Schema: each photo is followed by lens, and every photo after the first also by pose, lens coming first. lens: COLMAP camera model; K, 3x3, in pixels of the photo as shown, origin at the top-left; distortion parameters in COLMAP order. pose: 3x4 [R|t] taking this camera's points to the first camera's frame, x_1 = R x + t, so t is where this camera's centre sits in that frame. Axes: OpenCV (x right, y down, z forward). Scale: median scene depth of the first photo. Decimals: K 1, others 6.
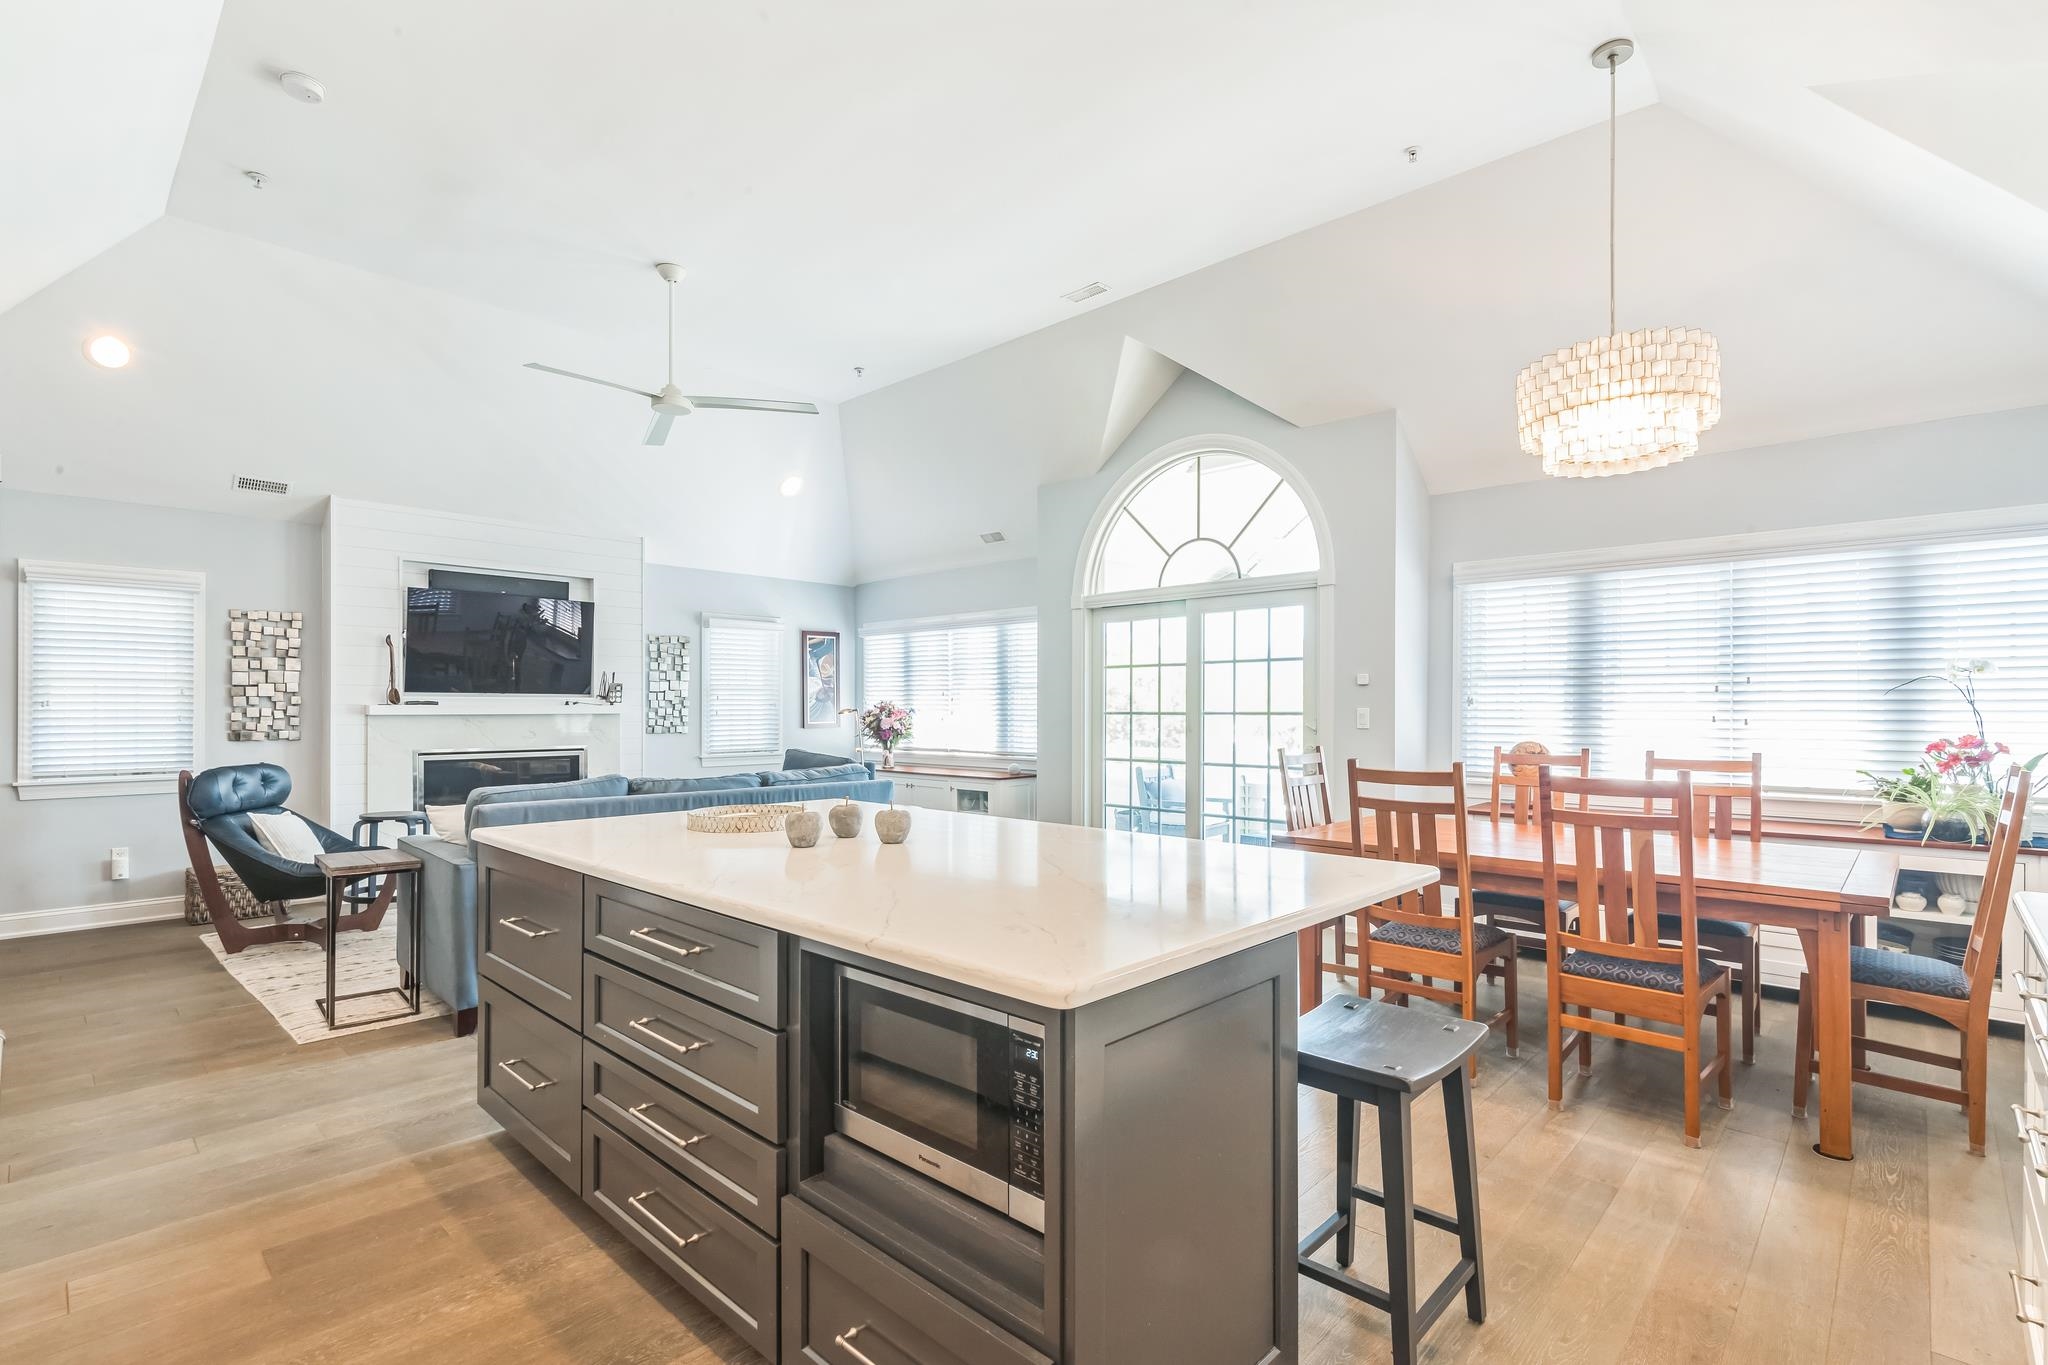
lens RADIAL K [[948.1, 0, 1018.8], [0, 948.1, 706.4], [0, 0, 1]] dist [-0.001669, -0.000353]
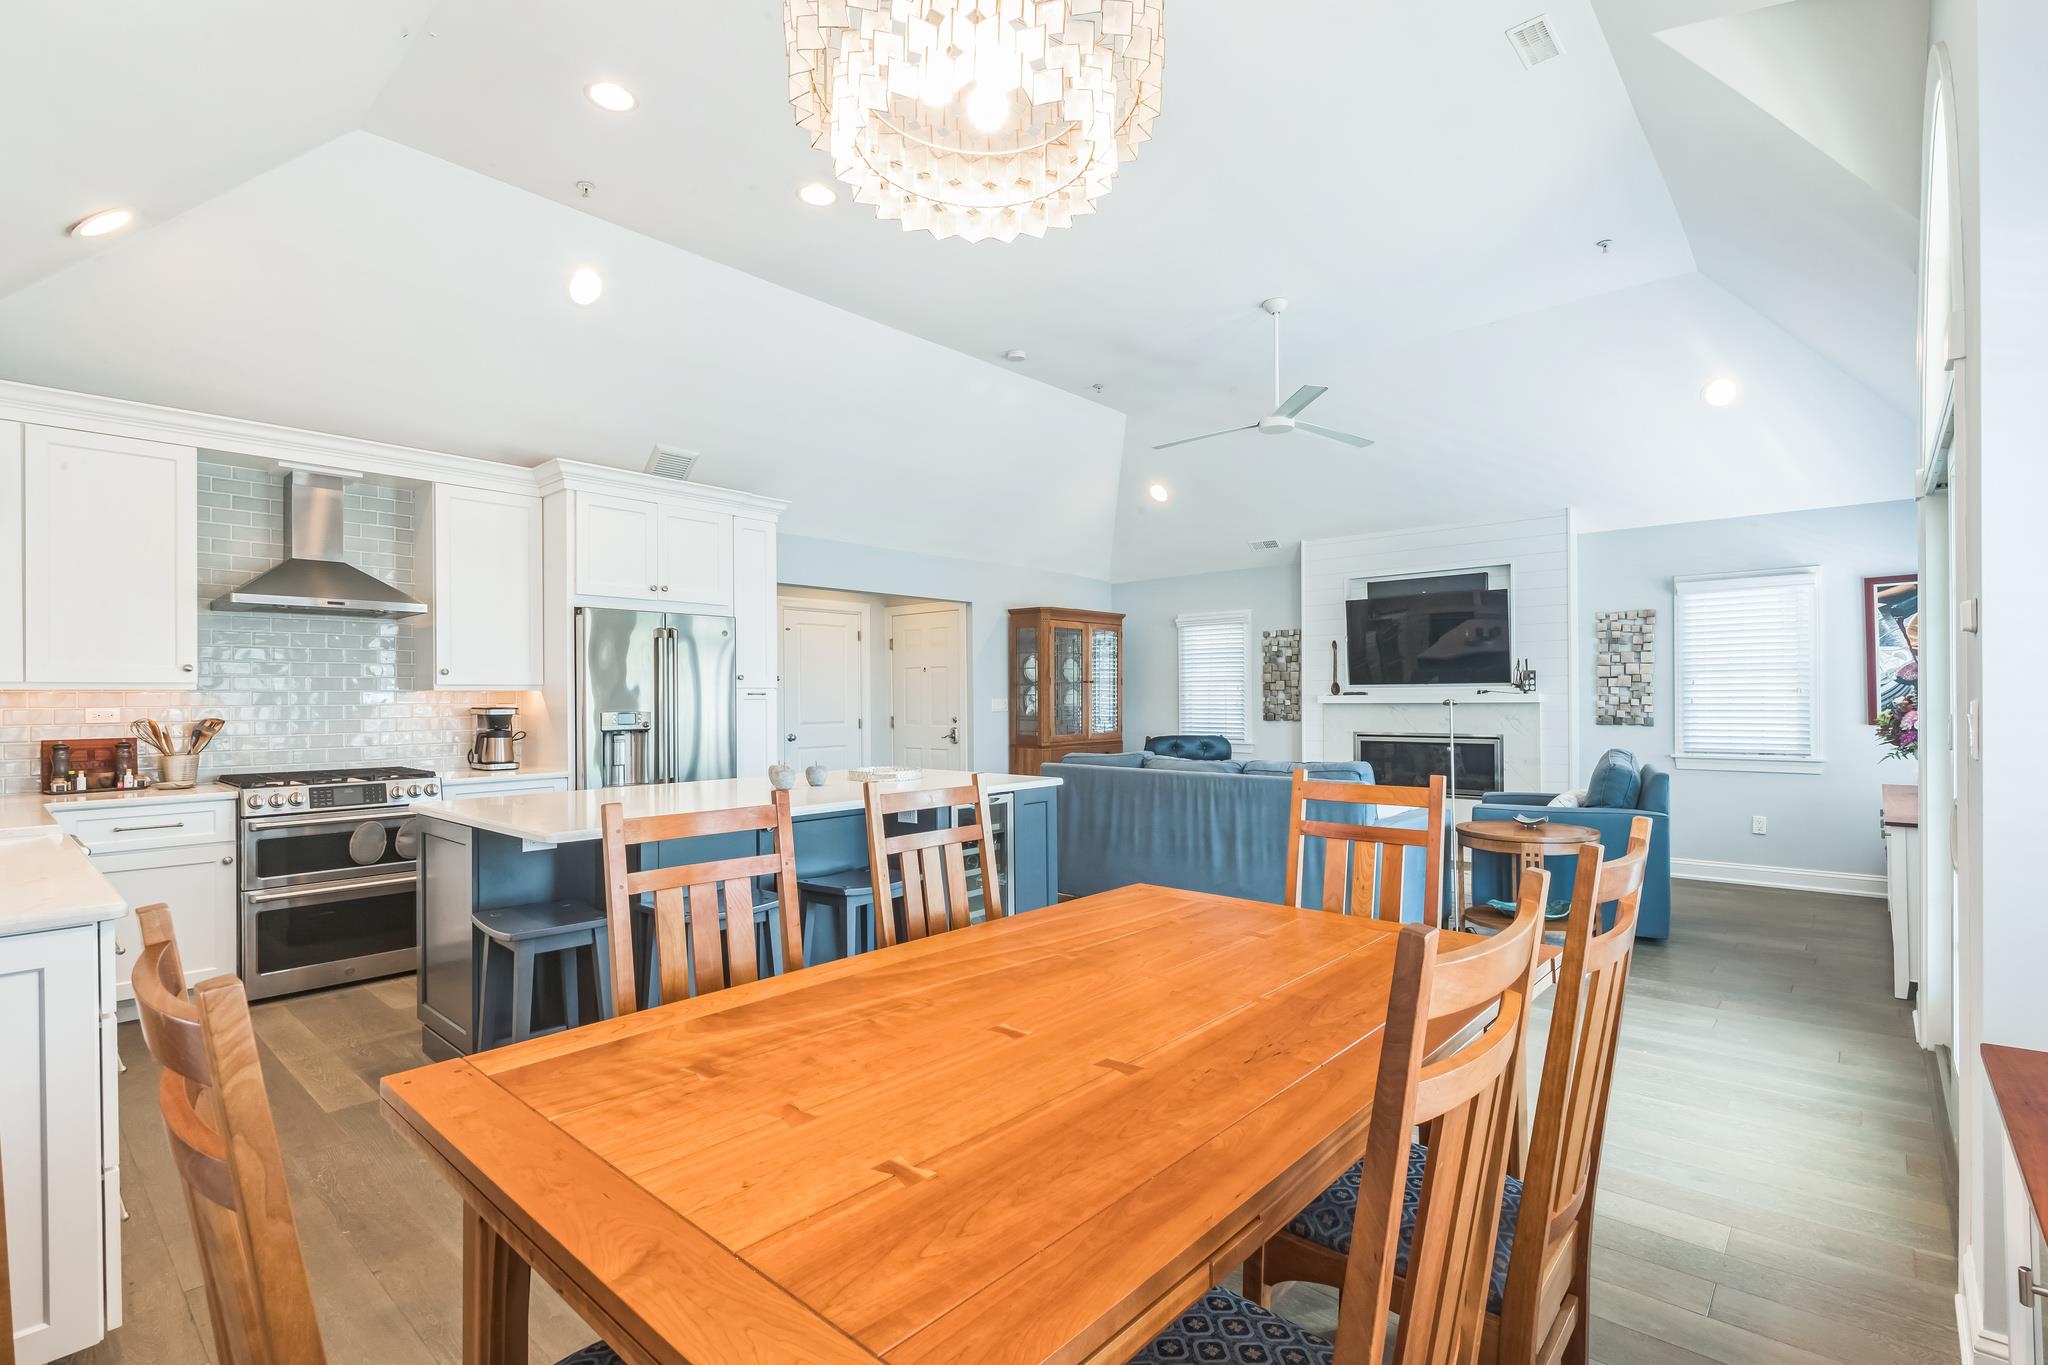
lens RADIAL K [[940.2, 0, 1028.3], [0, 940.2, 692.3], [0, 0, 1]] dist [0.010737, -0.012695]
pose [[0.037581, -0.005948, -0.999276, 0.611266], [0.009924, 0.999935, -0.005579, -0.002832], [0.999244, -0.009707, 0.037637, 0.561939]]
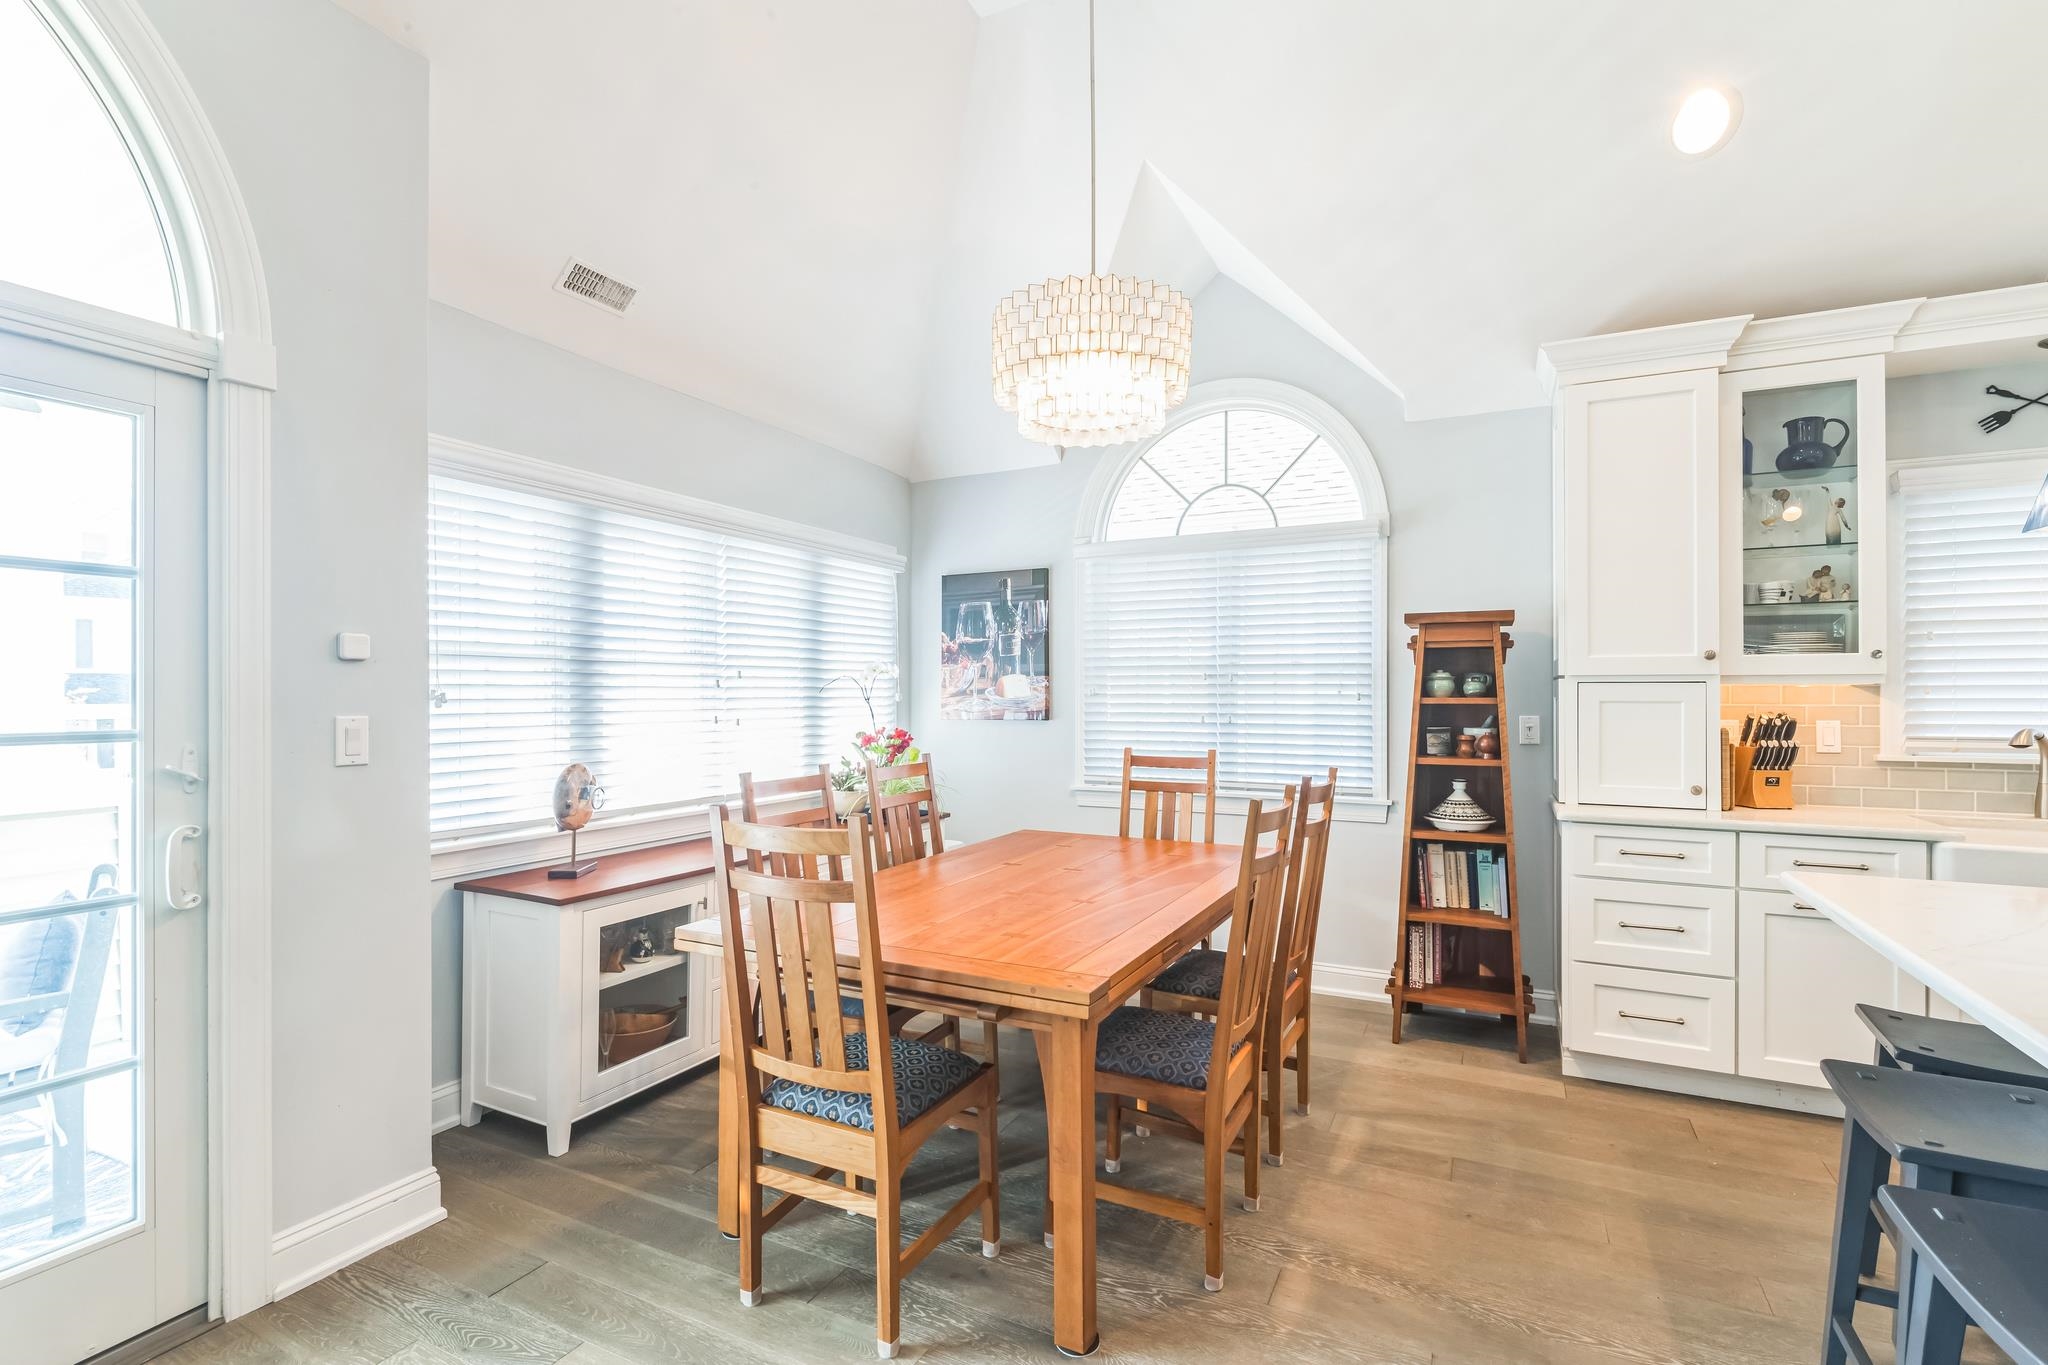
lens RADIAL K [[946.3, 0, 1022.5], [0, 946.3, 690.6], [0, 0, 1]] dist [0.011049, -0.008486]
pose [[-0.291134, 0.002949, 0.956678, -0.106381], [-0.002045, 0.999991, -0.003704, -0.007286], [-0.956680, -0.003035, -0.291125, 0.737117]]
